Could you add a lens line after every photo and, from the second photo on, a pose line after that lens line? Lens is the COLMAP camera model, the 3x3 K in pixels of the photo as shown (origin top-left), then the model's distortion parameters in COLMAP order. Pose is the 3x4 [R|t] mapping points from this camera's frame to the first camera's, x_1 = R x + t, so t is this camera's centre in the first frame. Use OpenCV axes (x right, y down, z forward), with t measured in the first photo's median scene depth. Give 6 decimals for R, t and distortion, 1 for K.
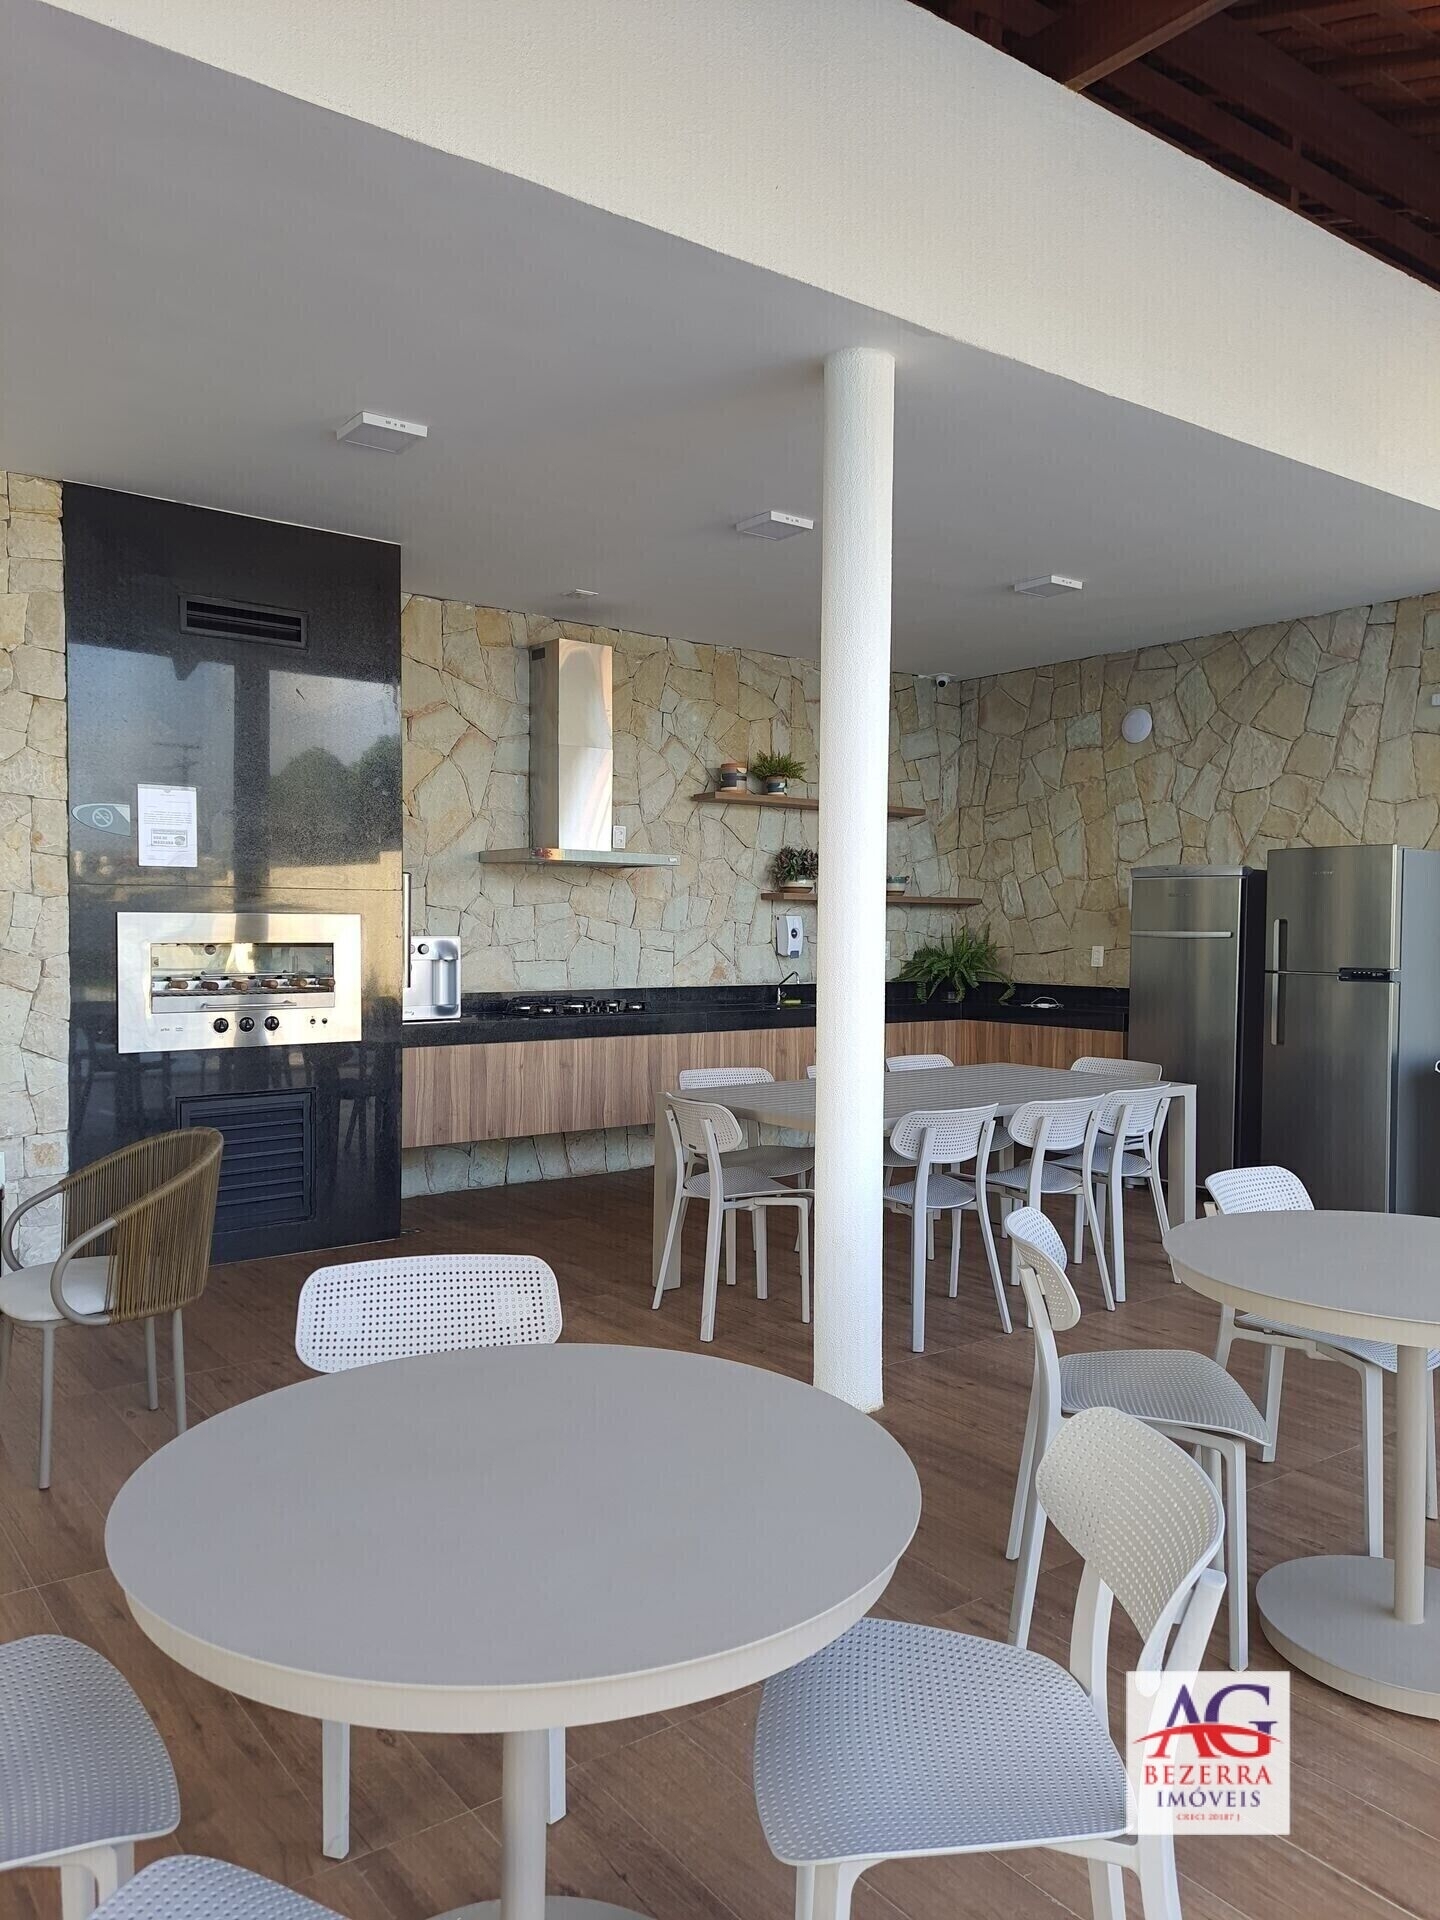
lens RADIAL K [[1370.5, 0, 710.8], [0, 1370.5, 947.0], [0, 0, 1]] dist [0.080129, -0.058129]
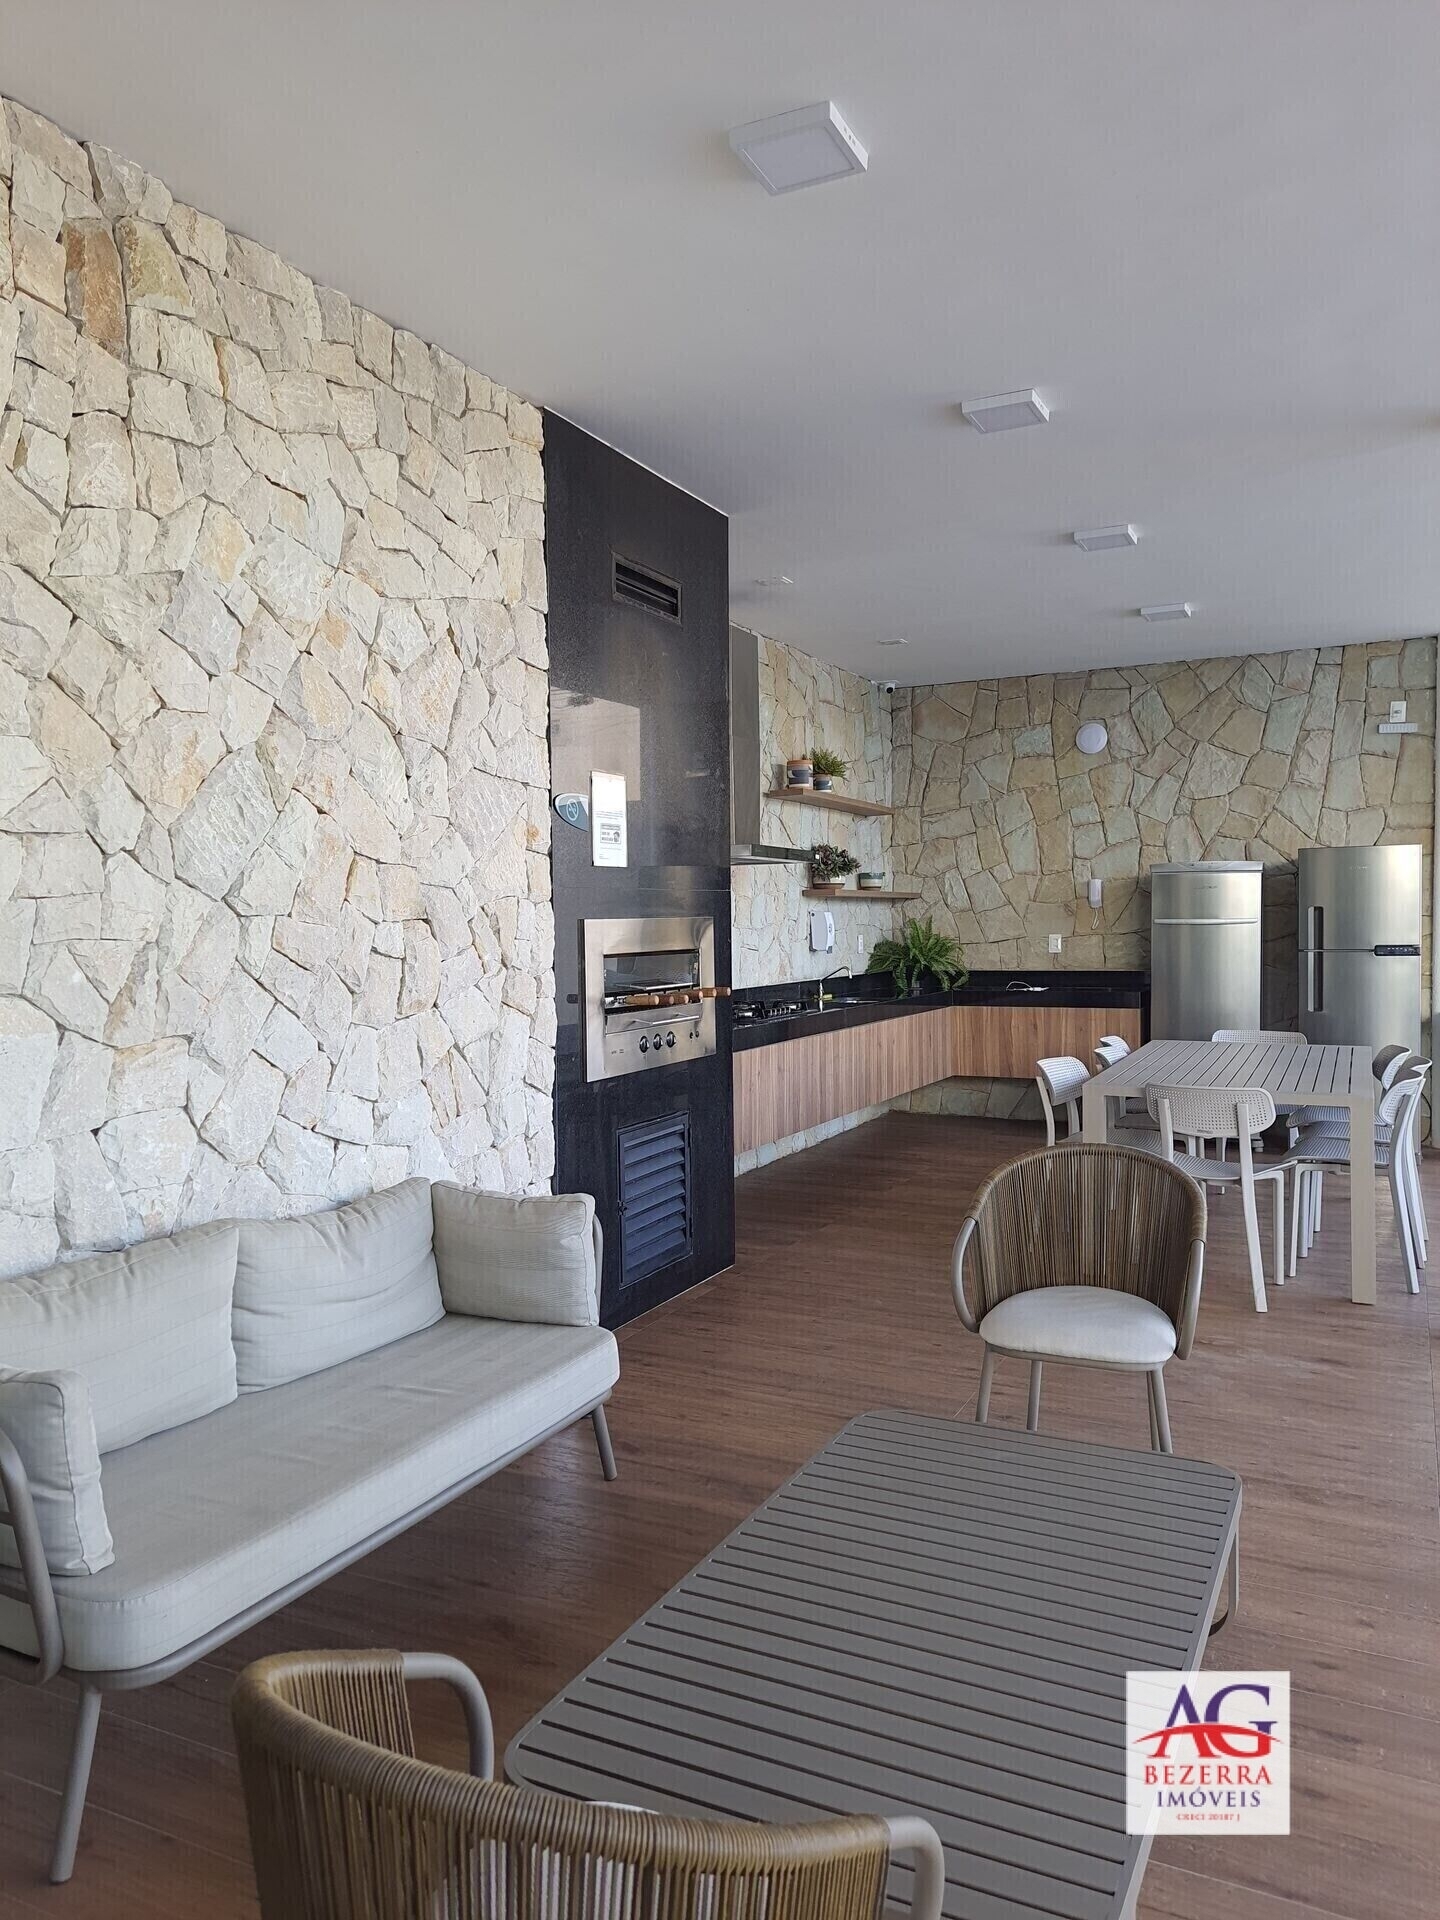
lens RADIAL K [[1370.5, 0, 713.6], [0, 1370.5, 979.7], [0, 0, 1]] dist [0.080129, -0.058129]
pose [[0.888347, -0.041174, 0.457323, -0.518657], [0.029043, 0.999016, 0.033528, -0.009721], [-0.458254, -0.016502, 0.888668, 0.138621]]
